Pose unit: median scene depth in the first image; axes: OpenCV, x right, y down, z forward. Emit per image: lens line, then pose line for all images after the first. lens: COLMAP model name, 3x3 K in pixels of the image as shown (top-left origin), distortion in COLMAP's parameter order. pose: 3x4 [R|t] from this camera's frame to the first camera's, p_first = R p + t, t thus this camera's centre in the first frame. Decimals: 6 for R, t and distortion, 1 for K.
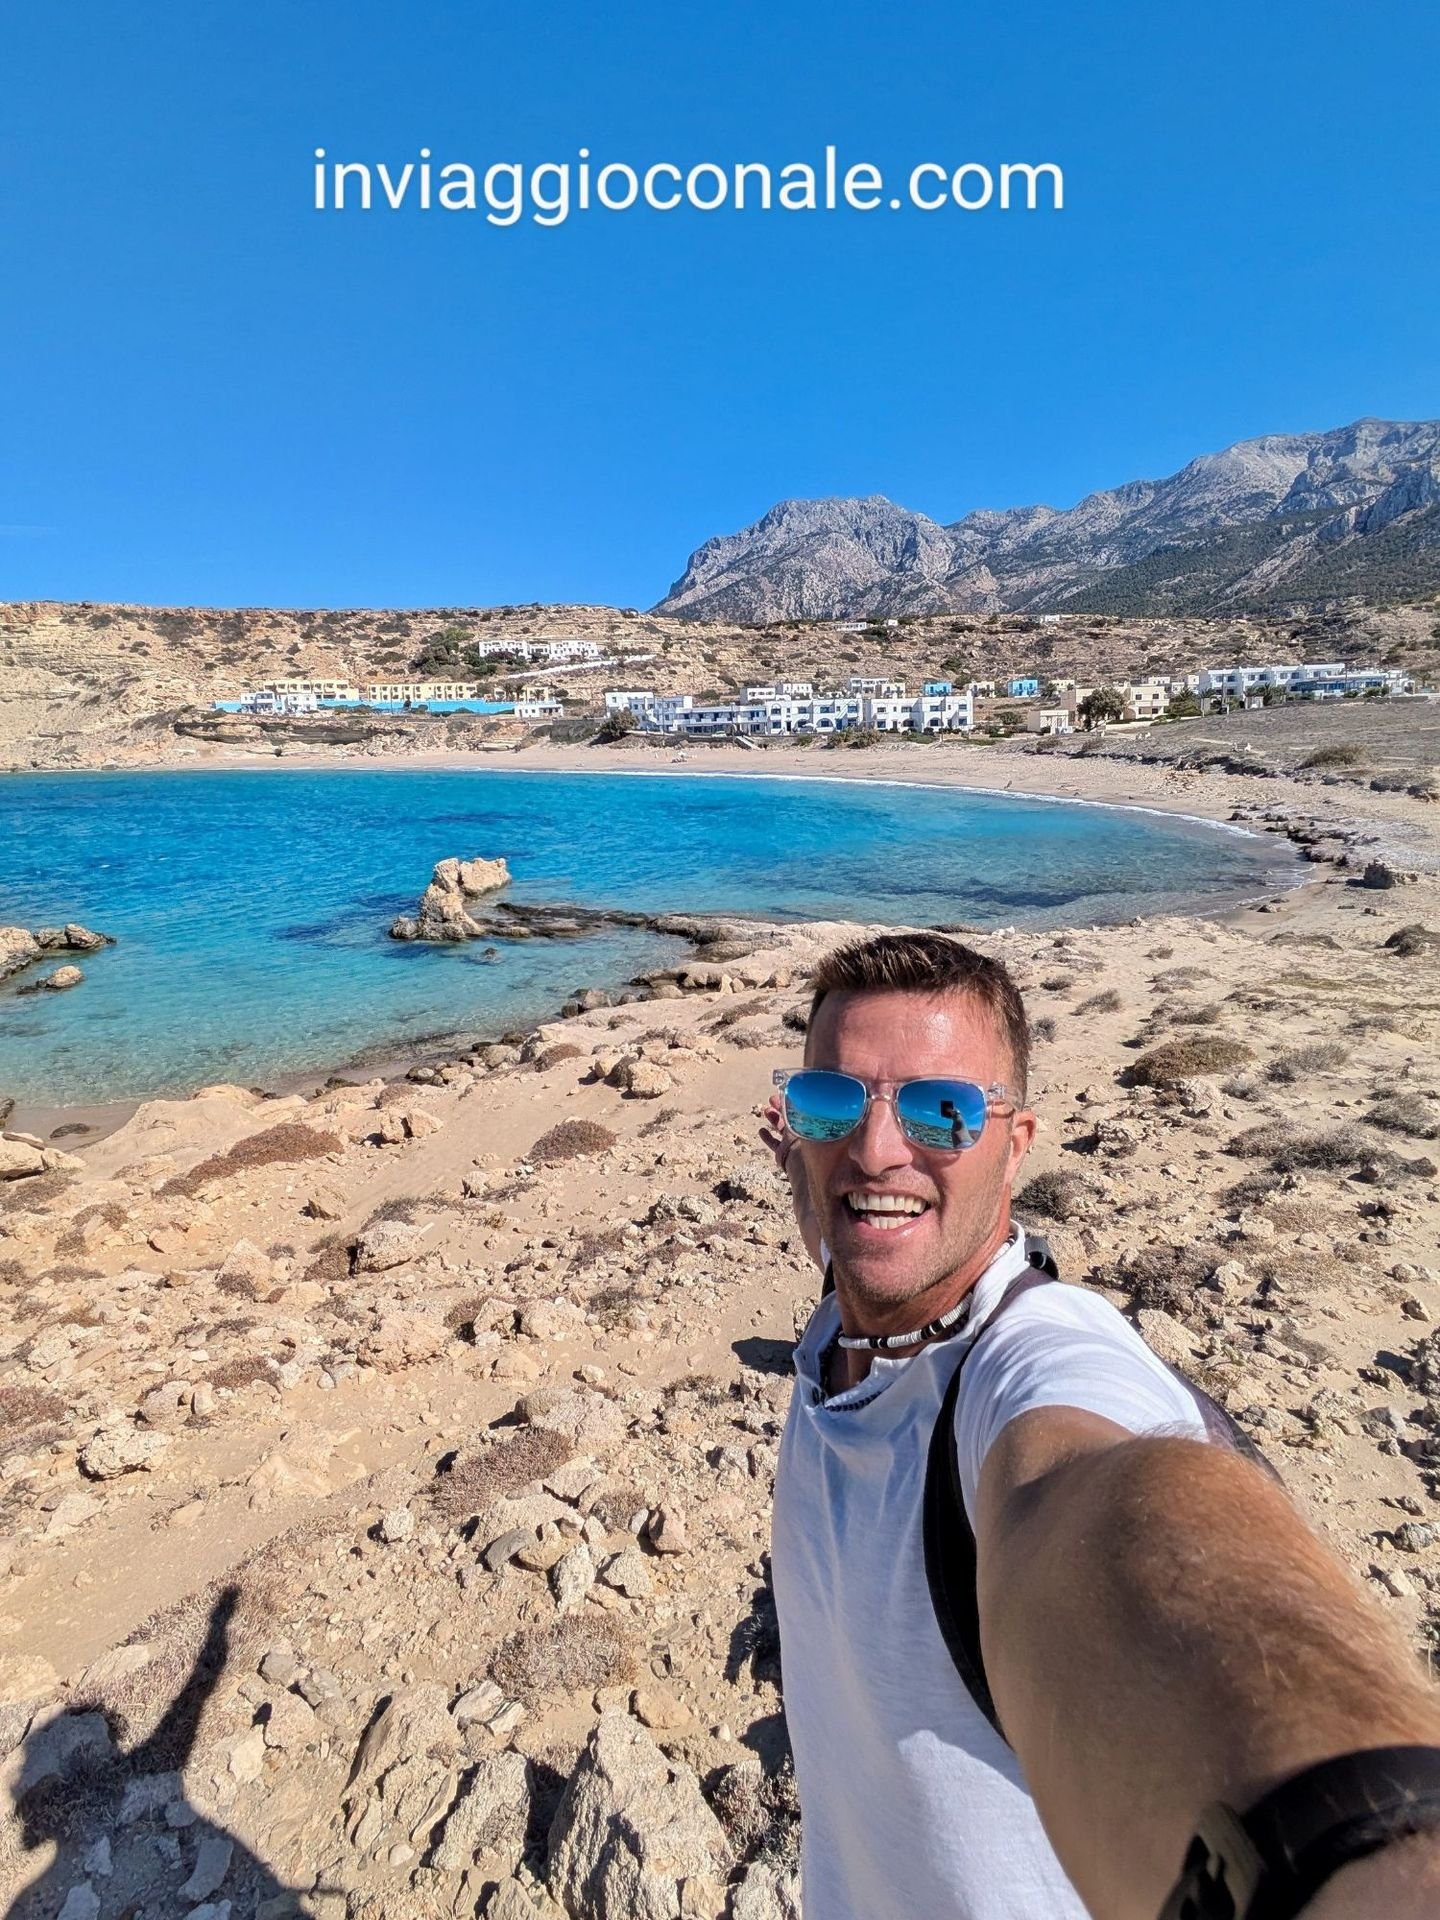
lens RADIAL K [[1014.9, 0, 724.3], [0, 1014.9, 882.6], [0, 0, 1]] dist [0.006579, -0.000621]
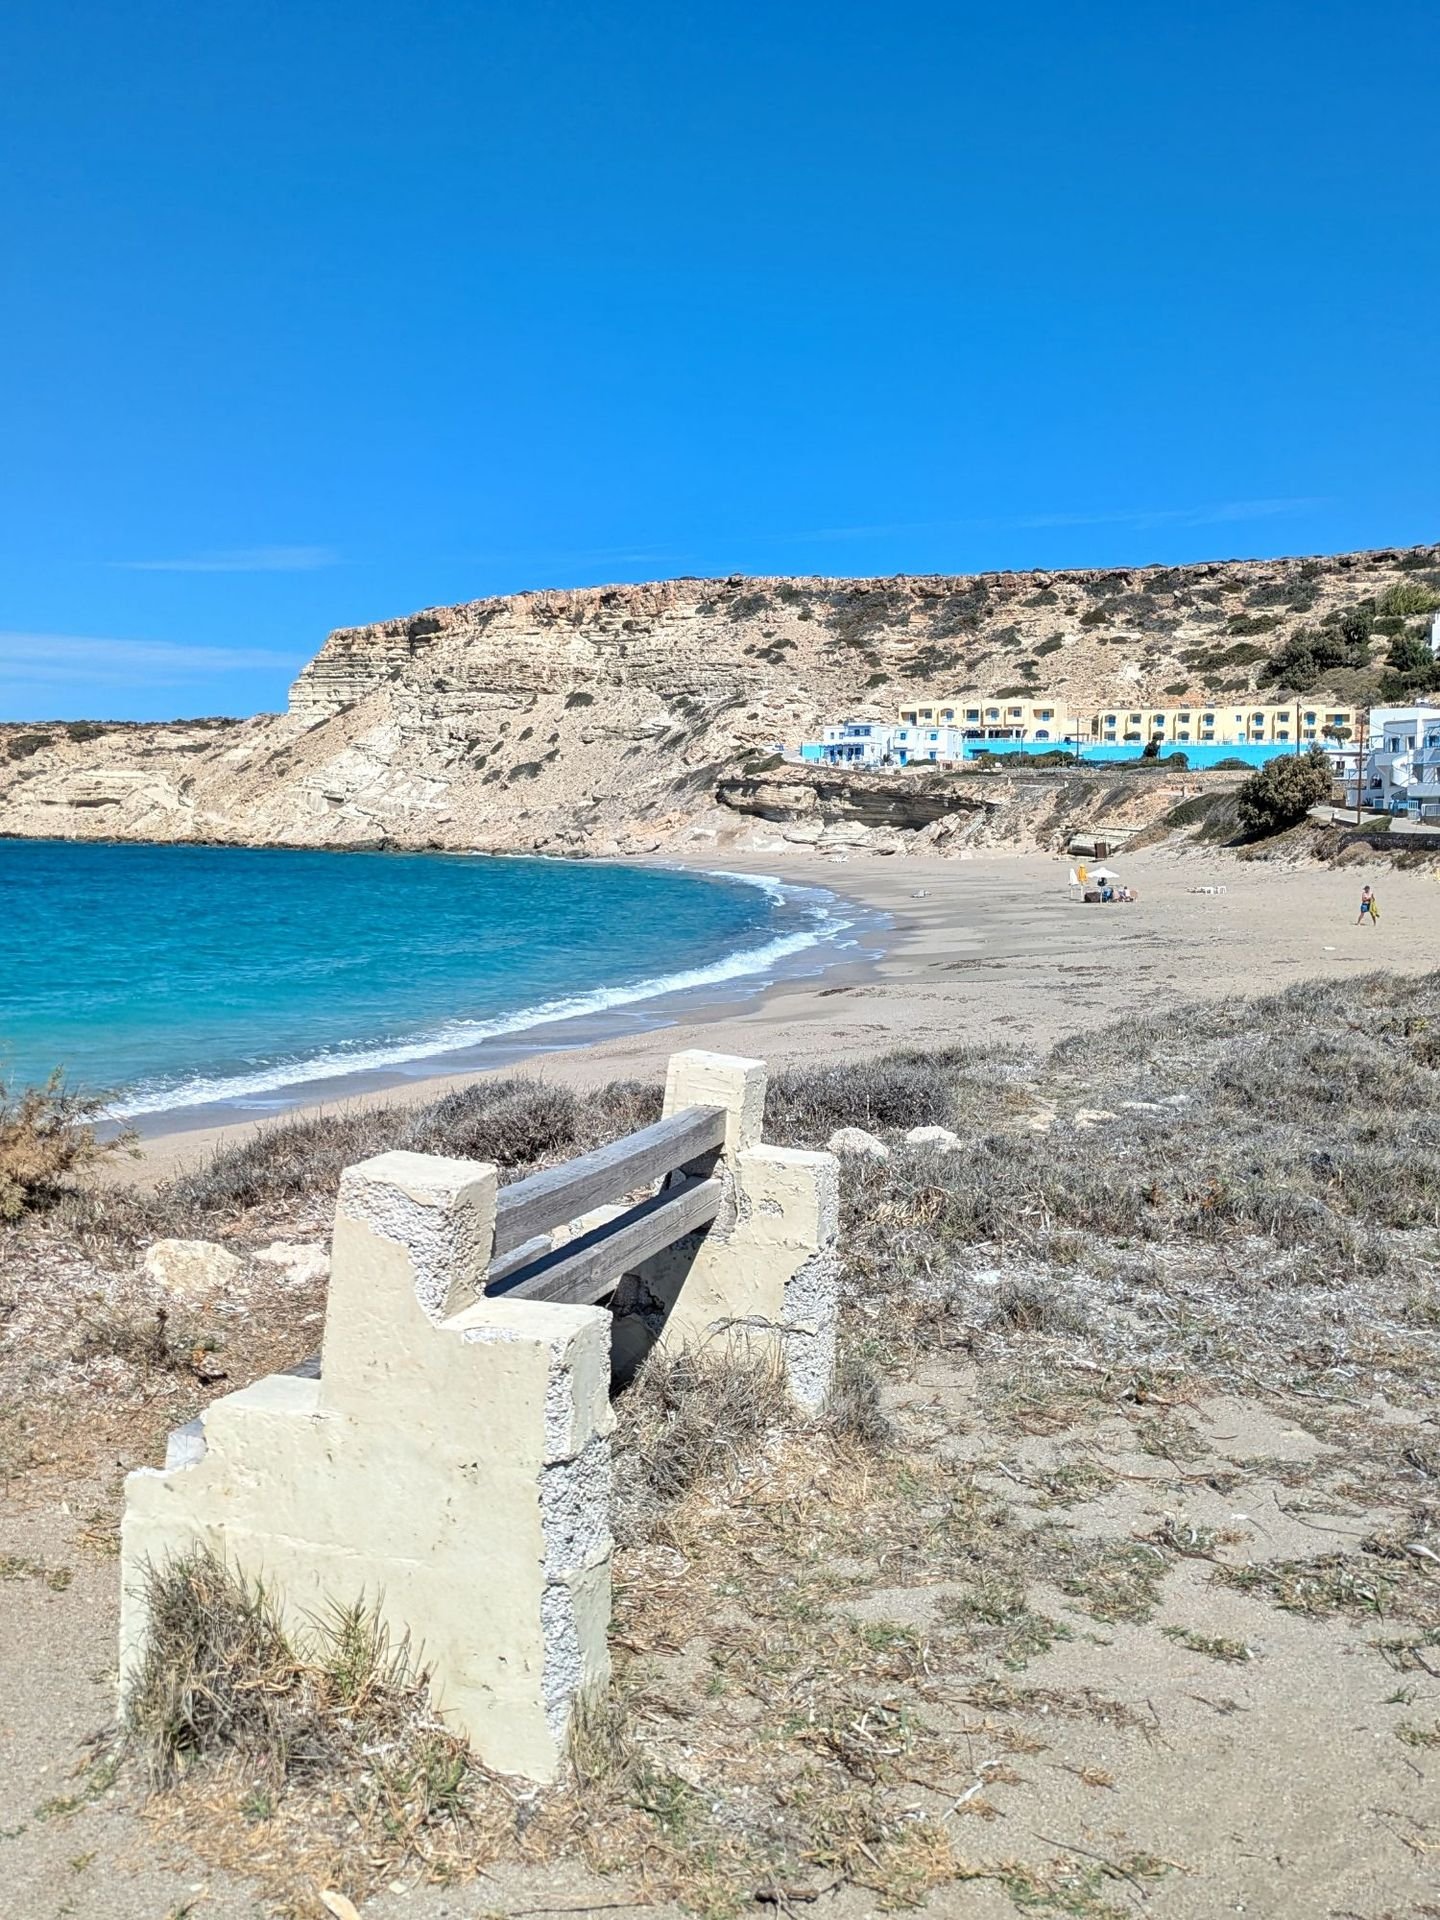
lens RADIAL K [[1929.1, 0, 636.1], [0, 1929.1, 861.3], [0, 0, 1]] dist [0.073414, -0.013472]
pose [[0.686220, 0.050029, -0.725672, 0.132820], [-0.143482, 0.987341, -0.067612, -0.030888], [0.713103, 0.150517, 0.684711, 0.216740]]
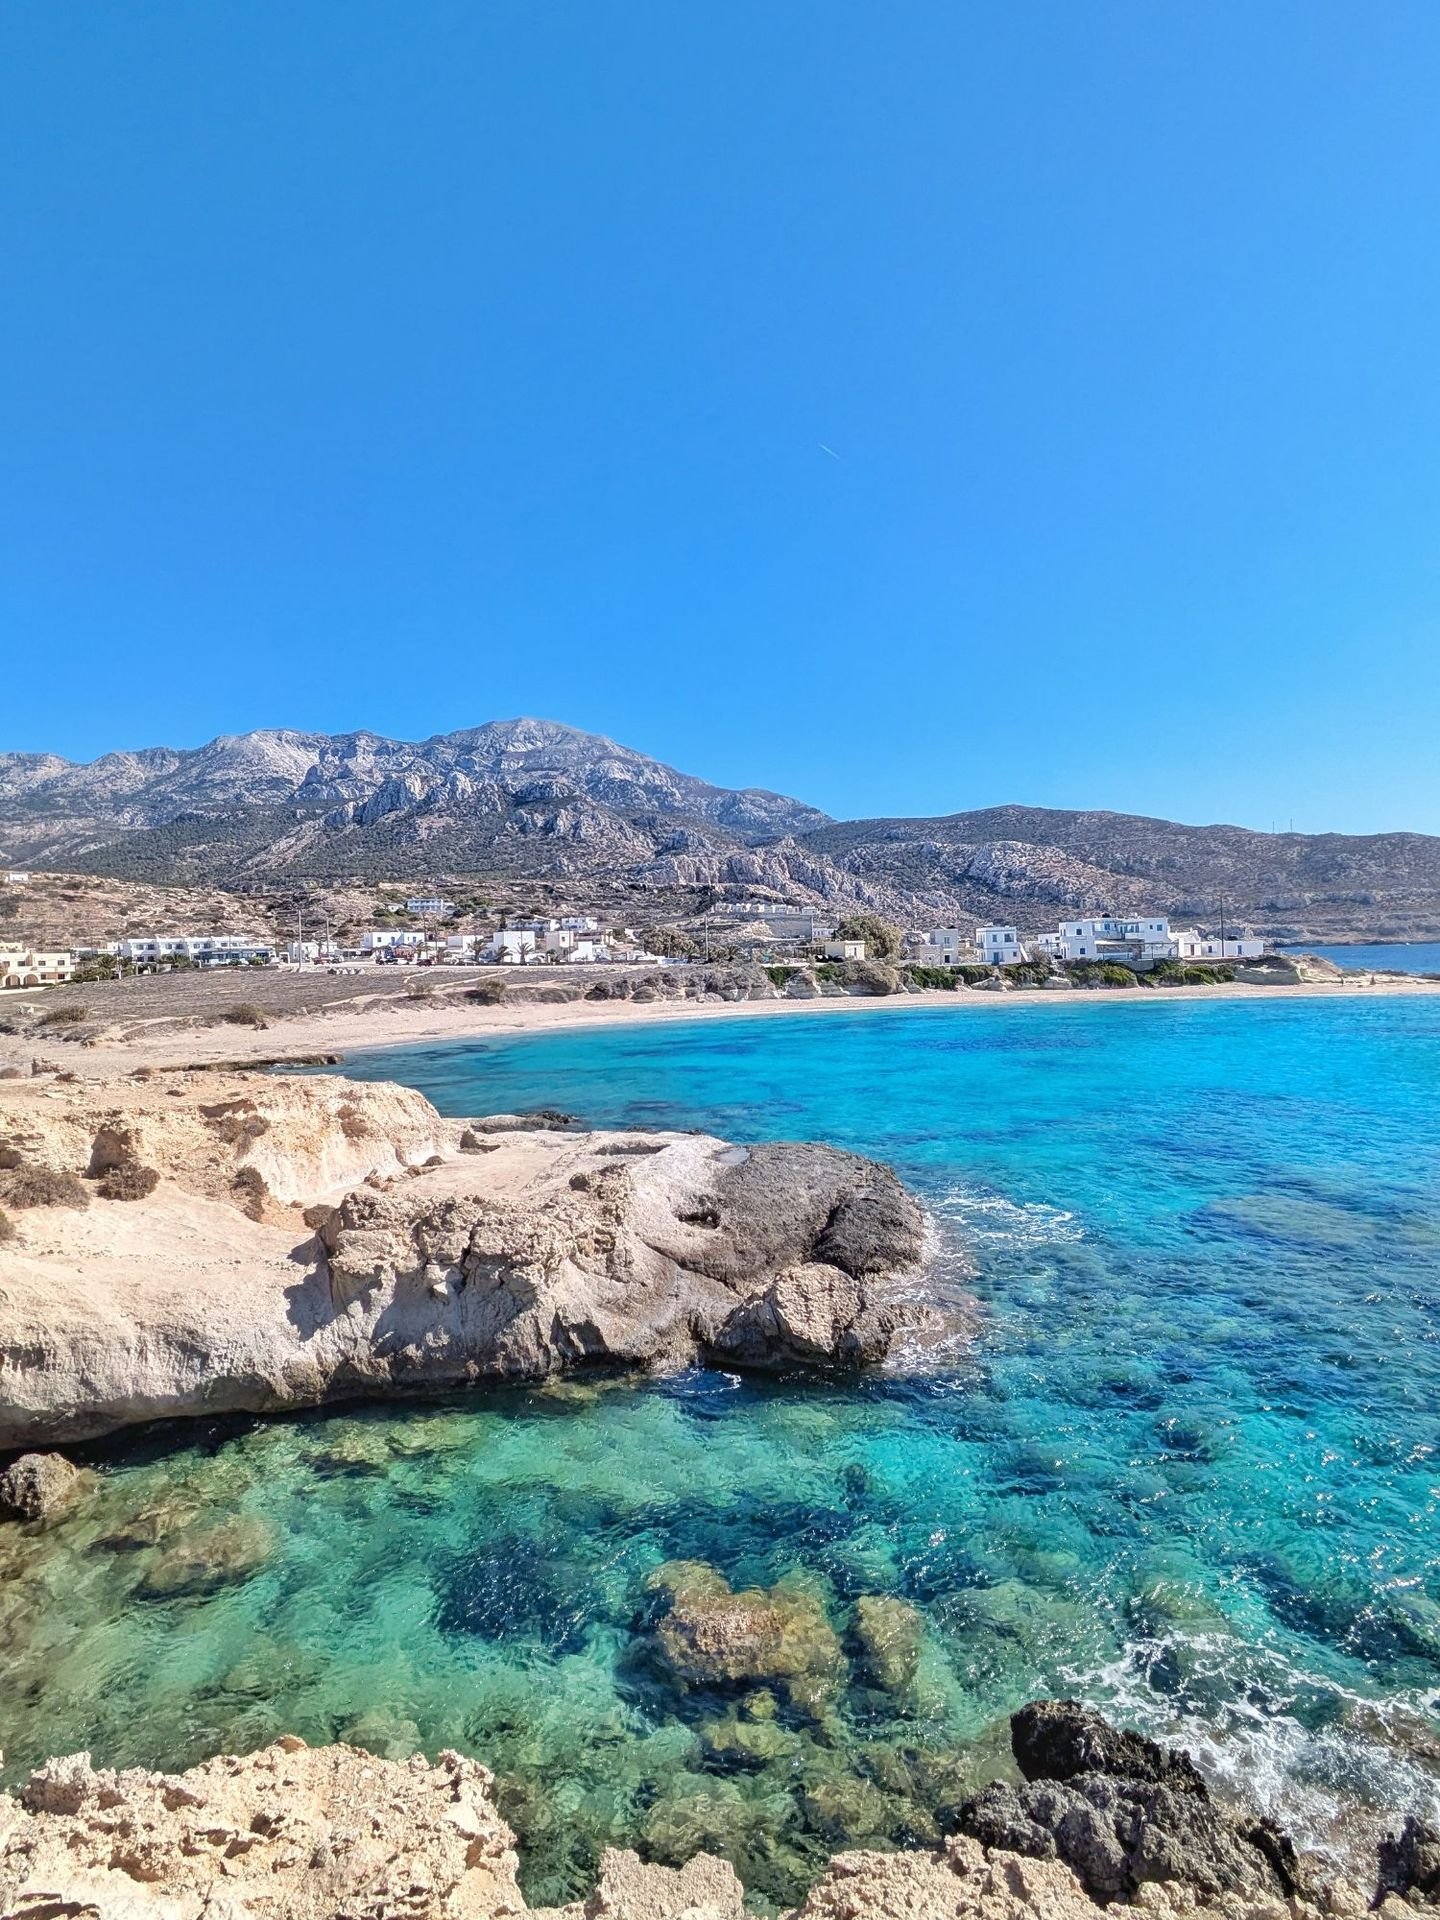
lens RADIAL K [[1002.5, 0, 705.1], [0, 1002.5, 966.7], [0, 0, 1]] dist [0.002955, -0.000393]
pose [[0.647126, 0.007920, 0.762342, 0.031782], [0.123954, 0.985548, -0.115459, 0.011194], [-0.752239, 0.169212, 0.636792, -0.077535]]
